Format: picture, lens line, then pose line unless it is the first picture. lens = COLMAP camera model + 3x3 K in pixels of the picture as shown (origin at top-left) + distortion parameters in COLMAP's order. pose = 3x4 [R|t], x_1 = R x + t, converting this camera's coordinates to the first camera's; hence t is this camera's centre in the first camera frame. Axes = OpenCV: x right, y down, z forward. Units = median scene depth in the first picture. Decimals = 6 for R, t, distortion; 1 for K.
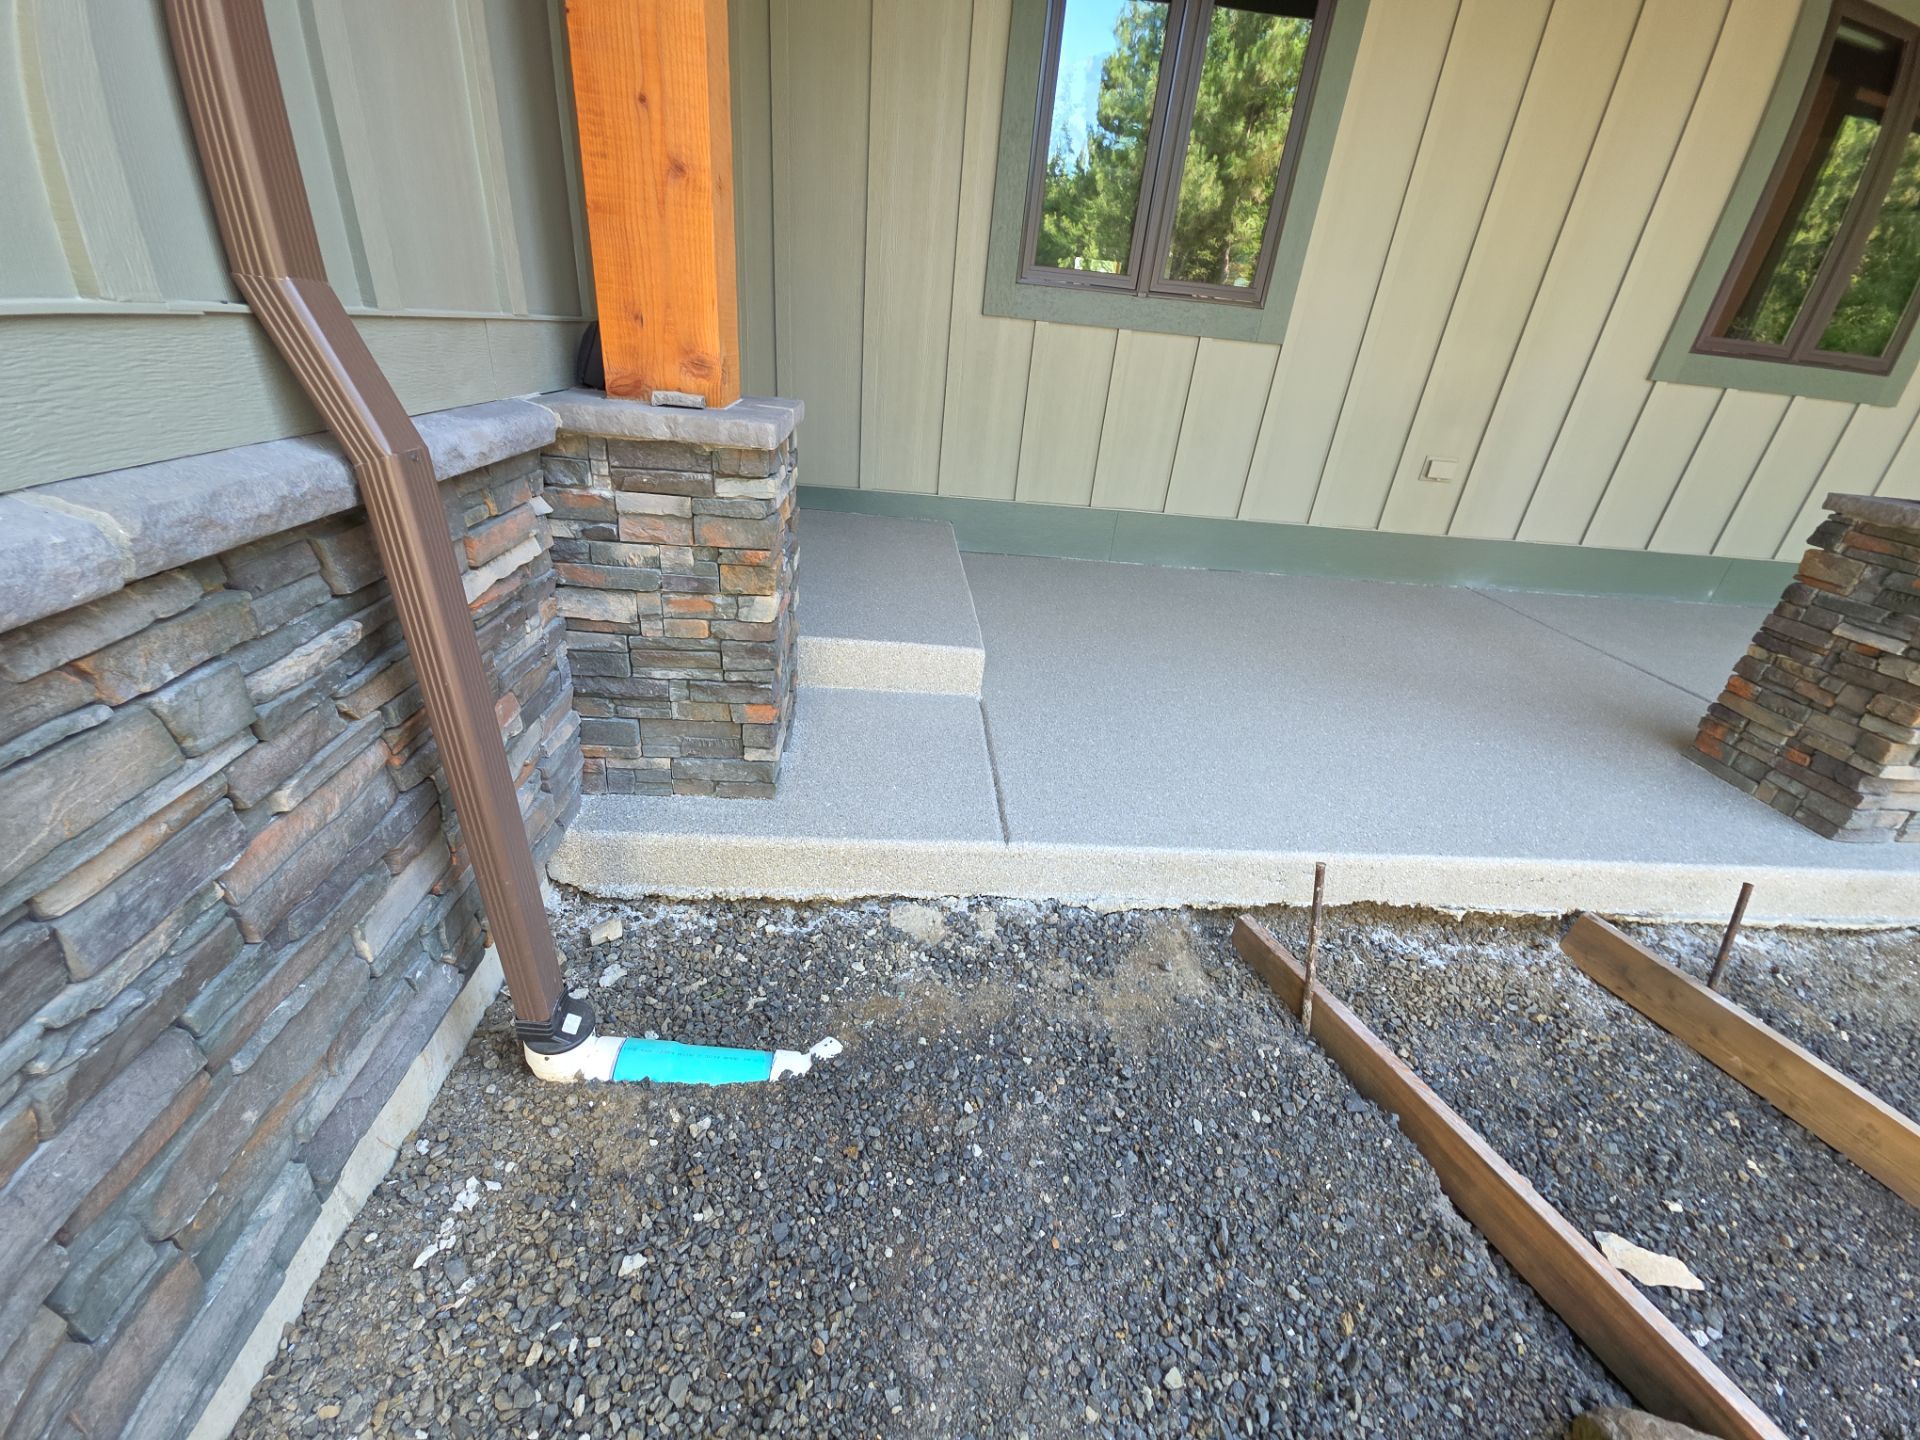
lens RADIAL K [[759.4, 0, 953.5], [0, 759.4, 718.2], [0, 0, 1]] dist [0.014659, -0.008633]
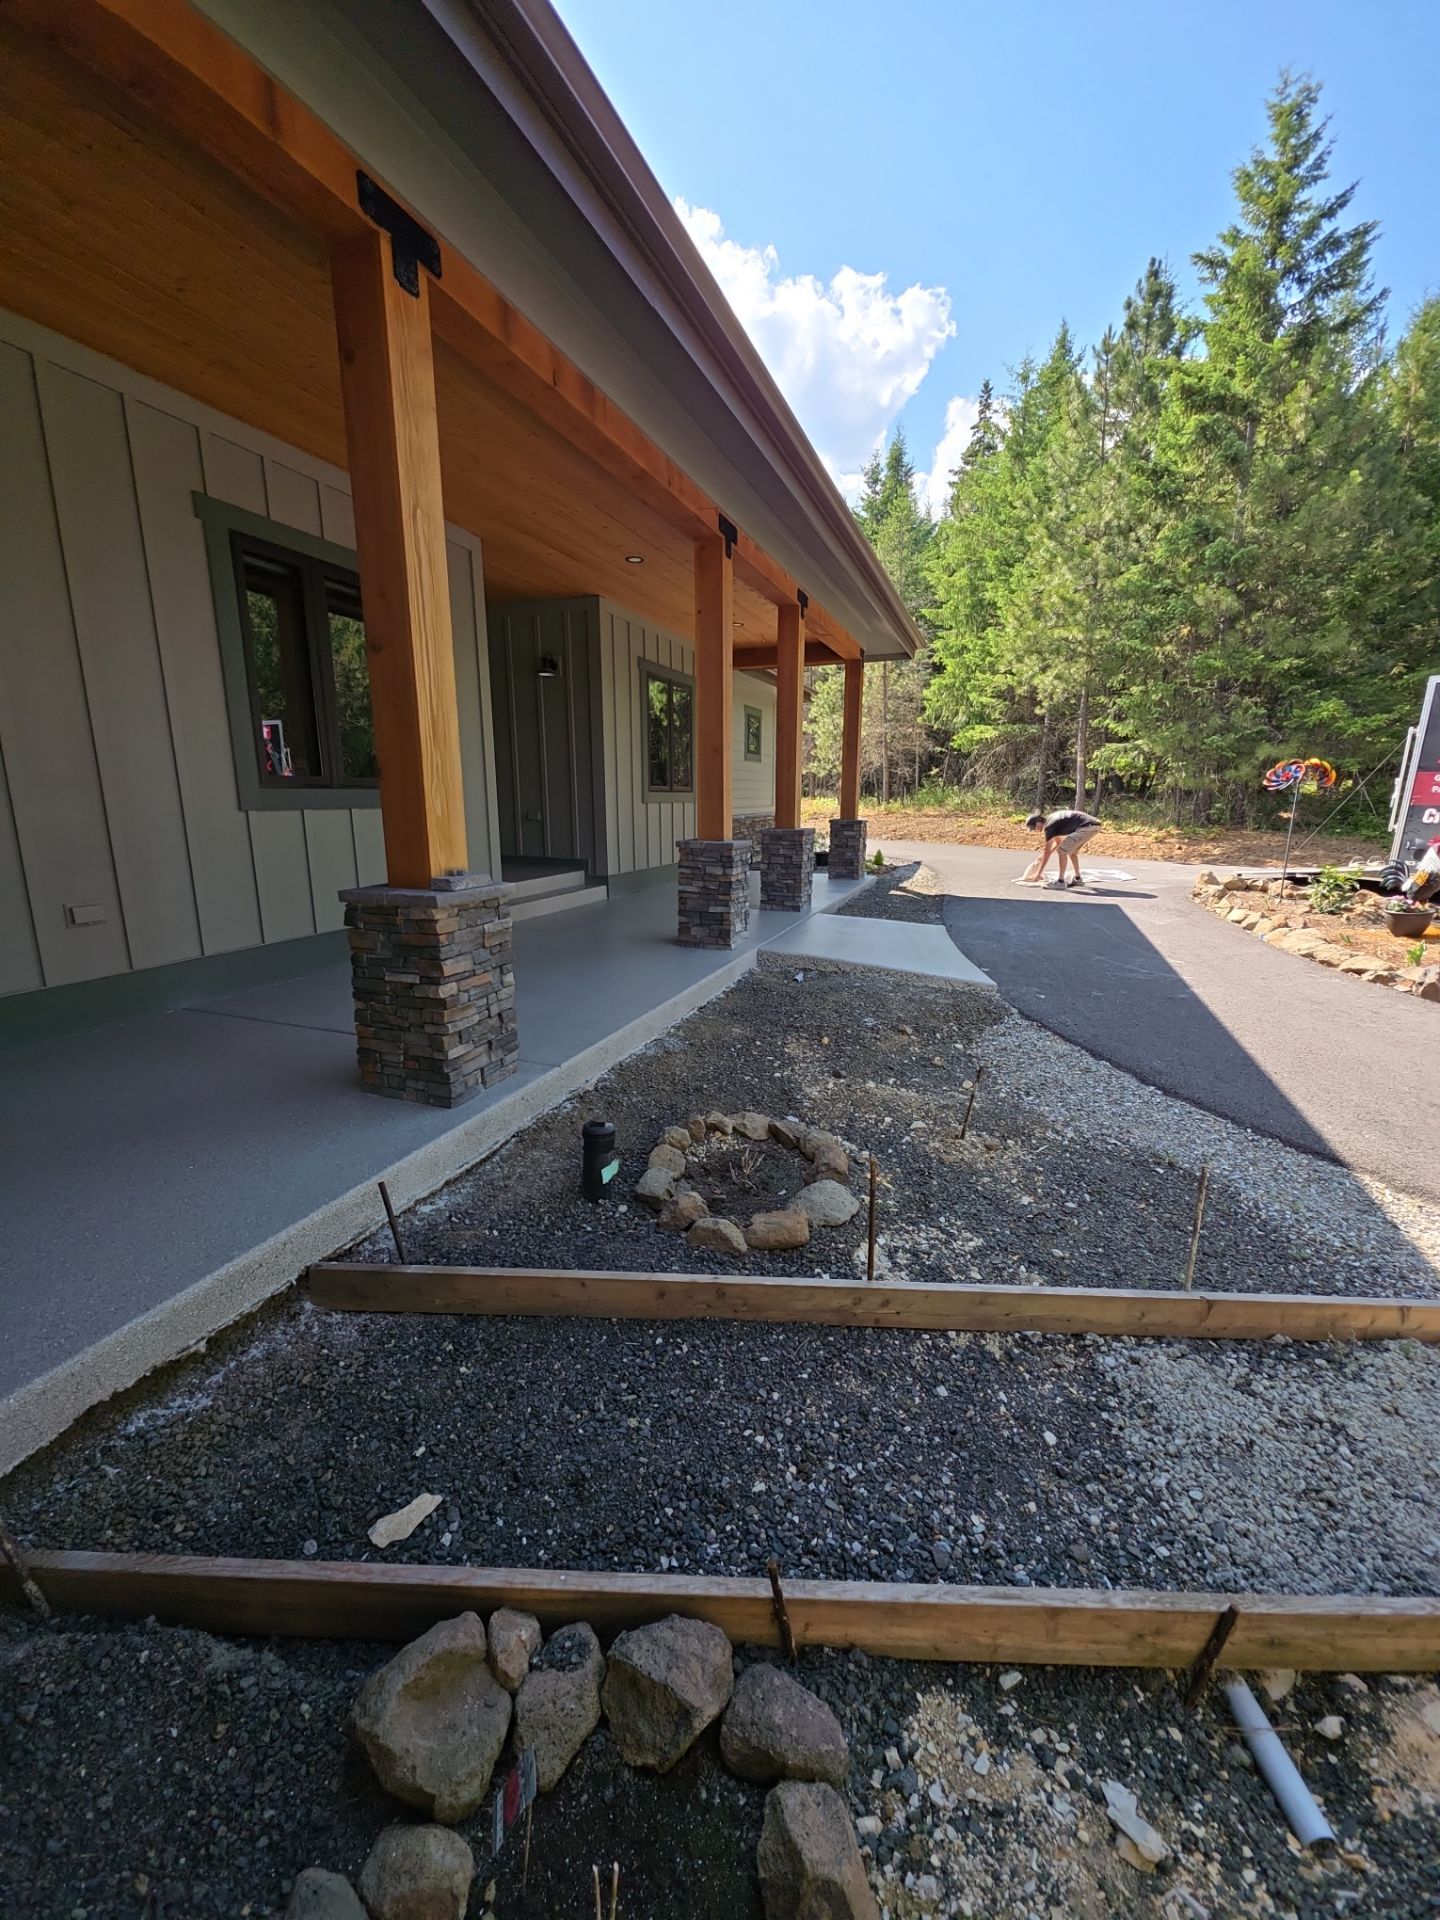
lens RADIAL K [[759.4, 0, 723.4], [0, 759.4, 955.6], [0, 0, 1]] dist [0.014659, -0.008633]
pose [[0.405623, -0.273045, 0.872305, 0.177587], [0.441272, 0.894257, 0.074724, 0.020008], [-0.800468, 0.354614, 0.483218, -0.208343]]
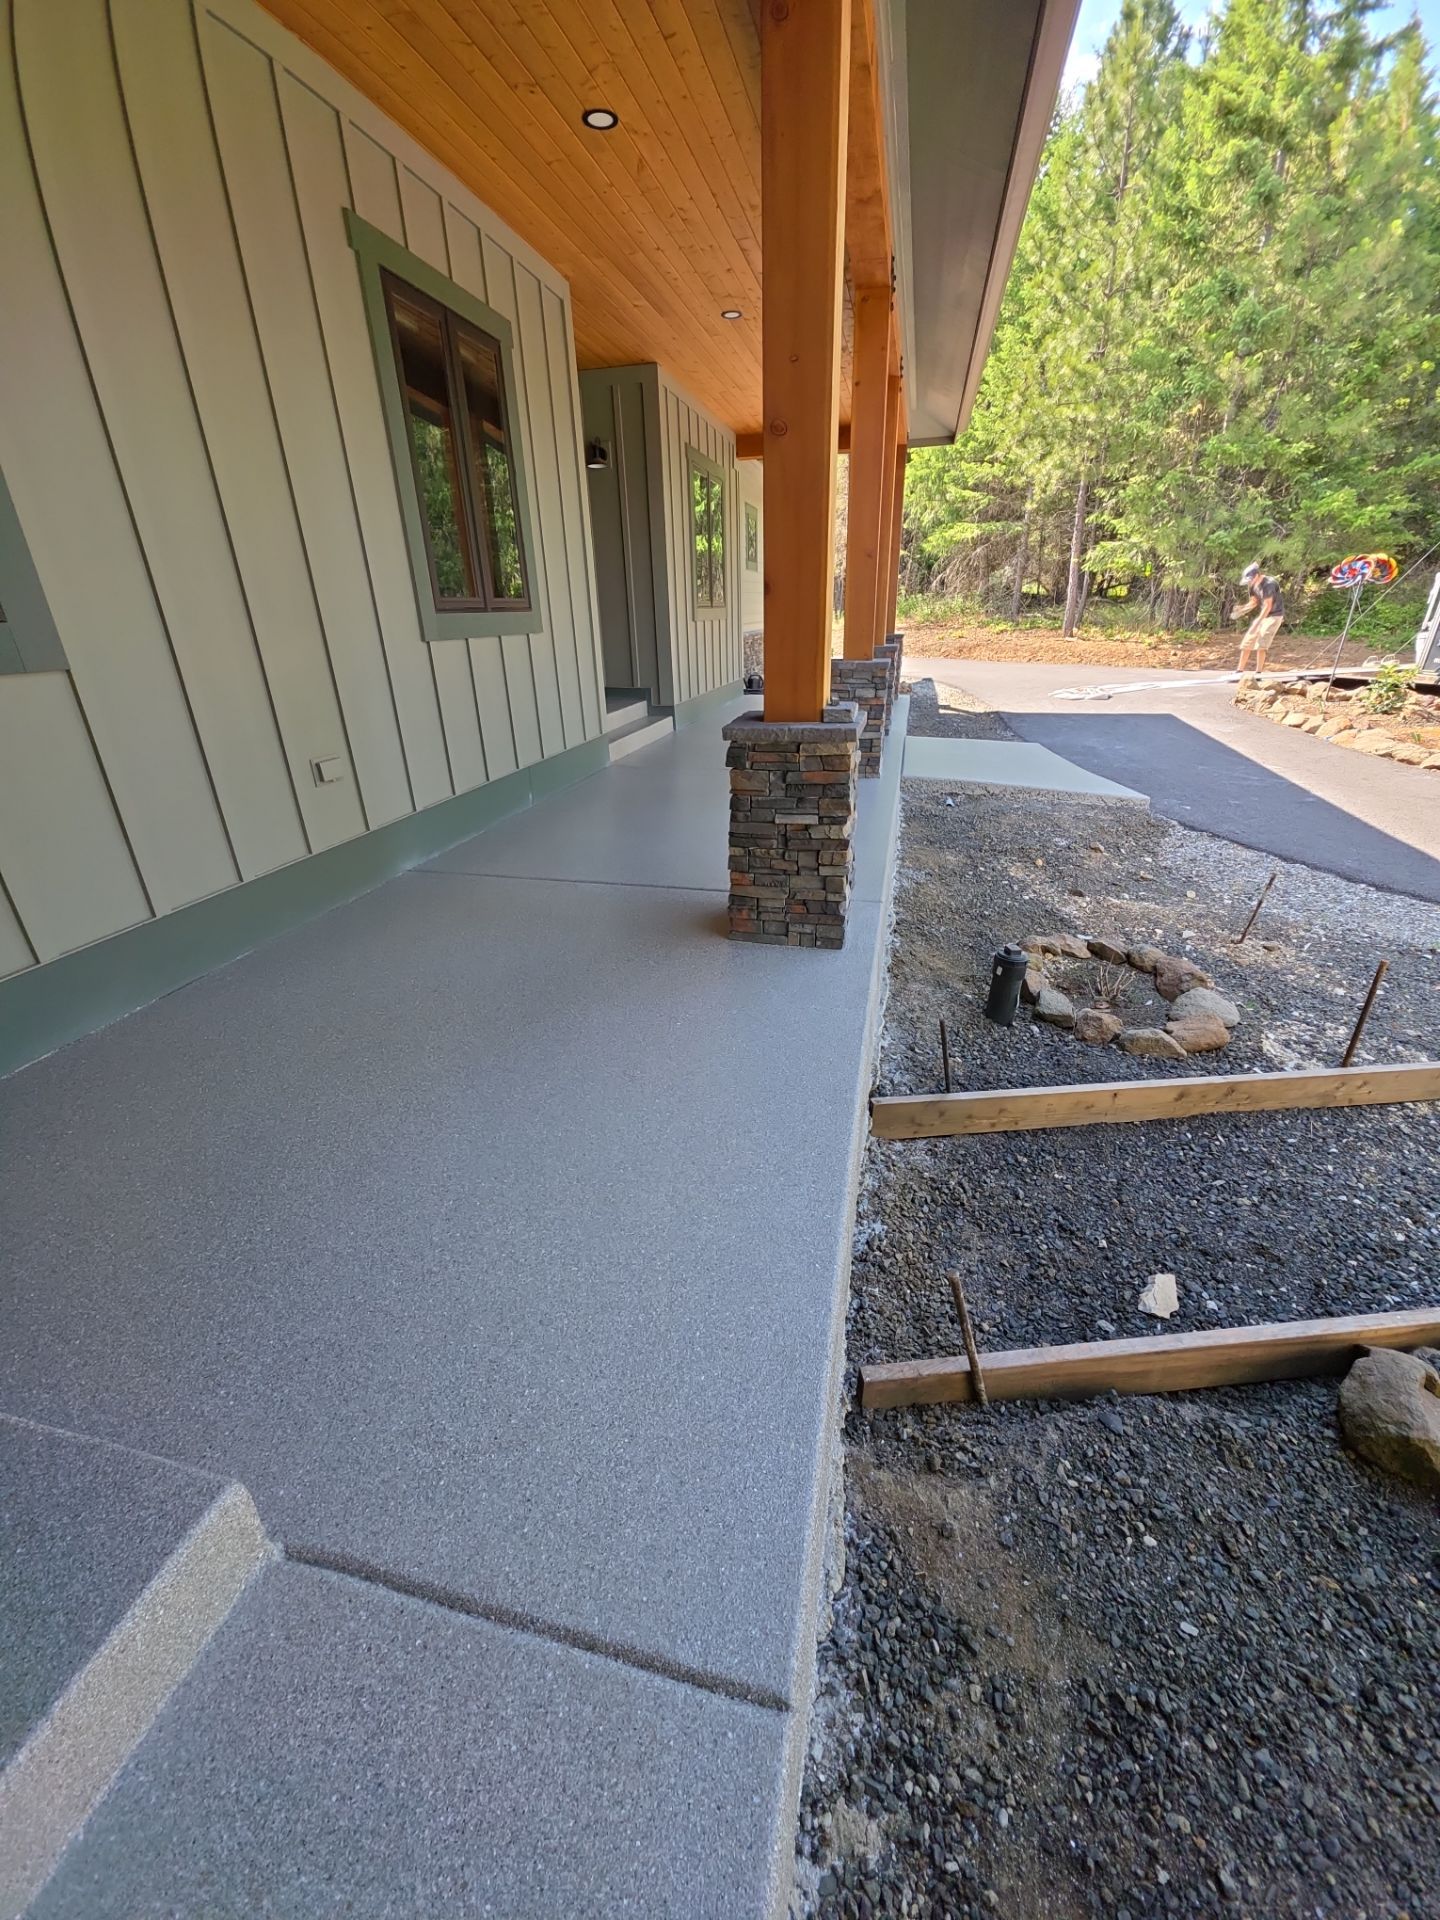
lens RADIAL K [[759.4, 0, 725.1], [0, 759.4, 954.2], [0, 0, 1]] dist [0.014659, -0.008633]
pose [[0.283337, -0.480047, 0.830226, -0.111445], [0.474003, 0.822667, 0.313910, -0.383374], [-0.833691, 0.304587, 0.460636, 0.515000]]
